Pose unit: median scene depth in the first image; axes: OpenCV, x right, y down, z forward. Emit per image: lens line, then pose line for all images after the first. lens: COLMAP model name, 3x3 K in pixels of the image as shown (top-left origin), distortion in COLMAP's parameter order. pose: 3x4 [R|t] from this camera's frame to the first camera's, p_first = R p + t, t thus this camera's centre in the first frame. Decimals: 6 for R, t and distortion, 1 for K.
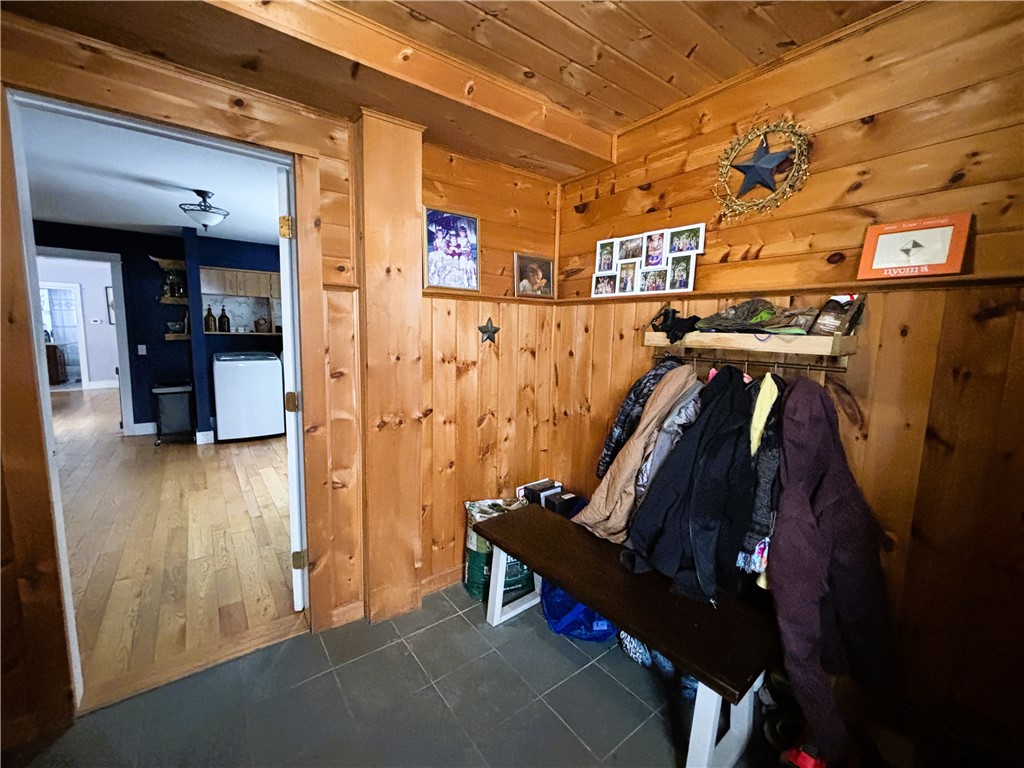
lens RADIAL K [[416.1, 0, 509.9], [0, 416.1, 378.2], [0, 0, 1]] dist [0.000579, 0.000205]
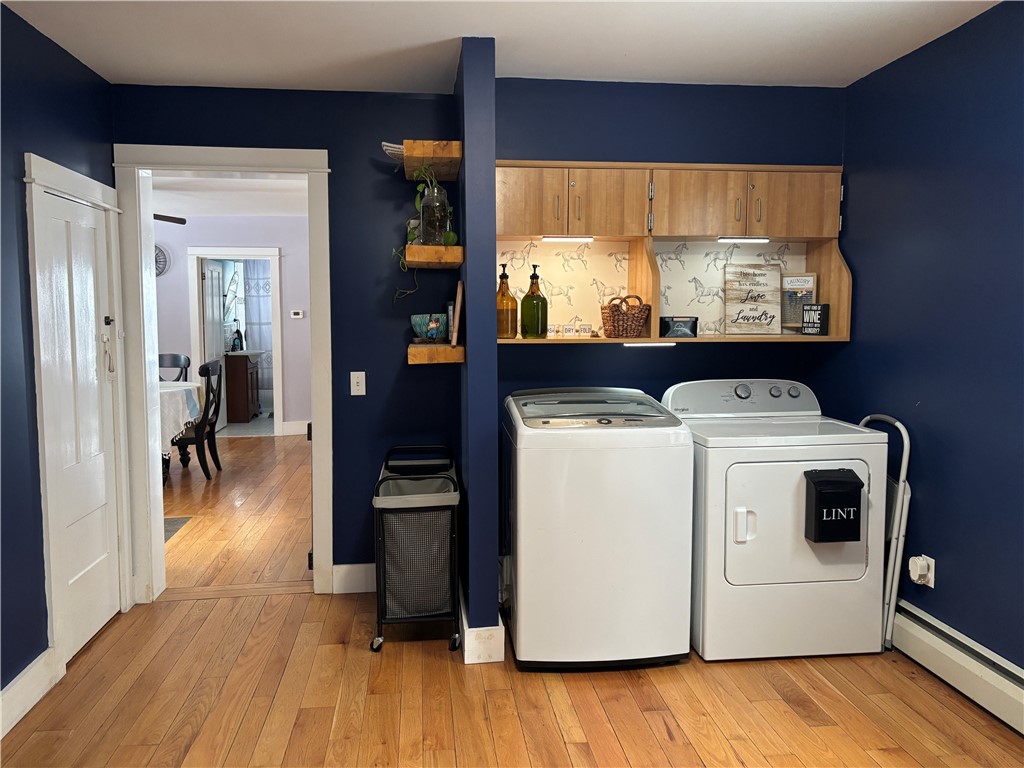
lens RADIAL K [[747.2, 0, 512.1], [0, 747.2, 382.5], [0, 0, 1]] dist [0.030336, -0.011930]
pose [[0.867765, 0.027934, -0.496189, -0.403559], [-0.043501, 0.998856, -0.019843, -0.062847], [0.495068, 0.038803, 0.867988, 0.455433]]
